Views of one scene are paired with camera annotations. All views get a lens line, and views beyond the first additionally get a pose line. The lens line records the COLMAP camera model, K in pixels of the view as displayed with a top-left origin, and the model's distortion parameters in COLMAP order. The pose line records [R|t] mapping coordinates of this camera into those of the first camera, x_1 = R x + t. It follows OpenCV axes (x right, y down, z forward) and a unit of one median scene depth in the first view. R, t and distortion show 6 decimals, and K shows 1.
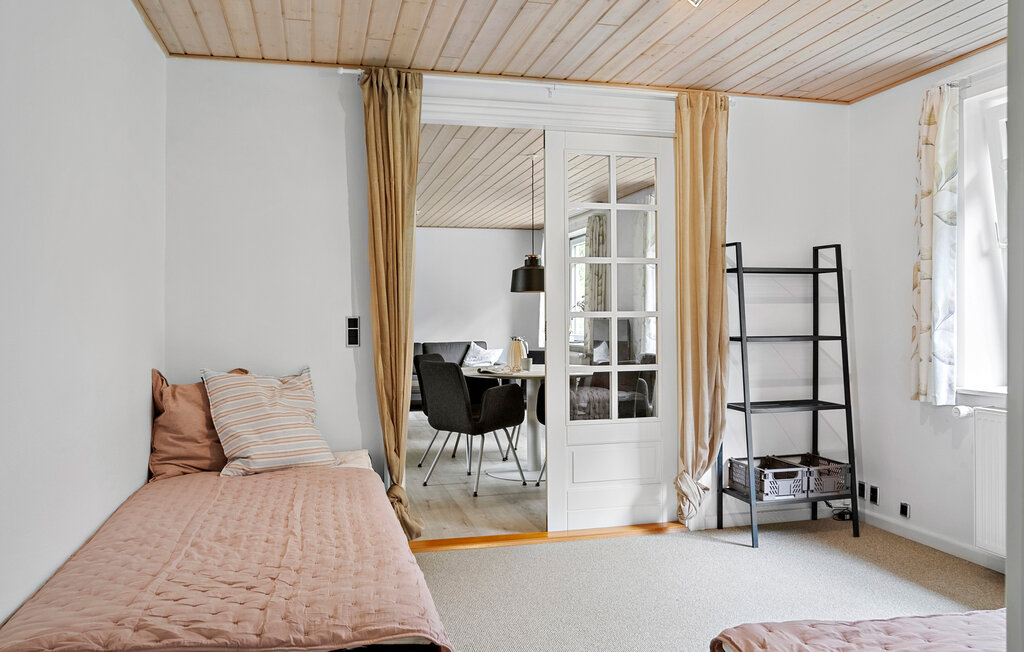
lens RADIAL K [[771.9, 0, 512.0], [0, 771.9, 326.0], [0, 0, 1]] dist [0.001375, 0.000462]
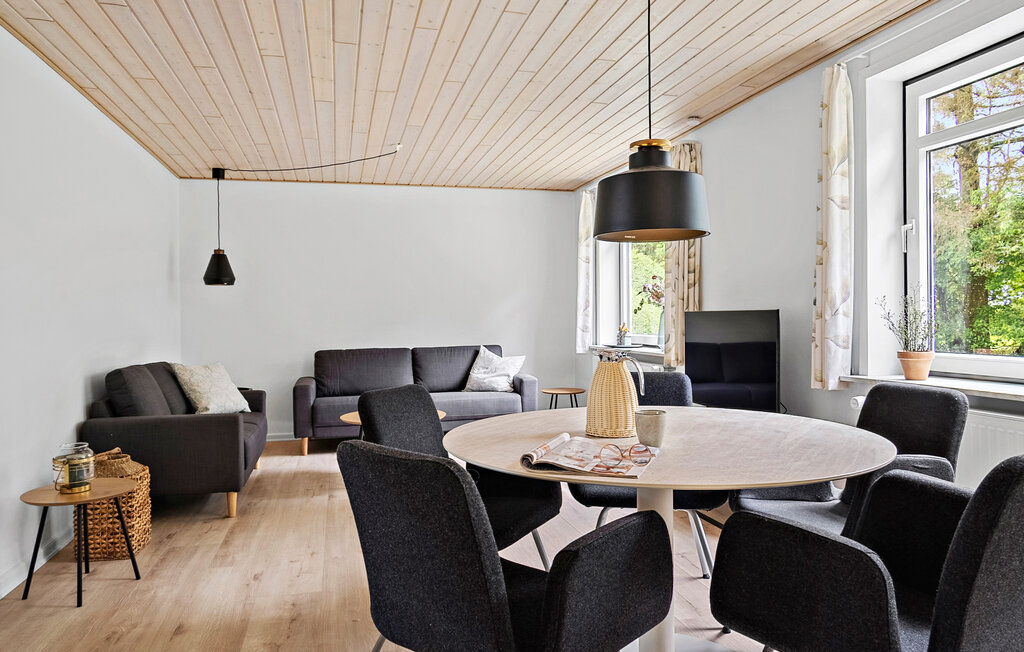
lens RADIAL K [[683.2, 0, 512.0], [0, 683.2, 326.0], [0, 0, 1]] dist [-0.000914, -0.001008]
pose [[0.999975, -0.006600, 0.002529, -0.025863], [0.006594, 0.999976, 0.002152, 0.000804], [-0.002543, -0.002135, 0.999994, 0.379318]]
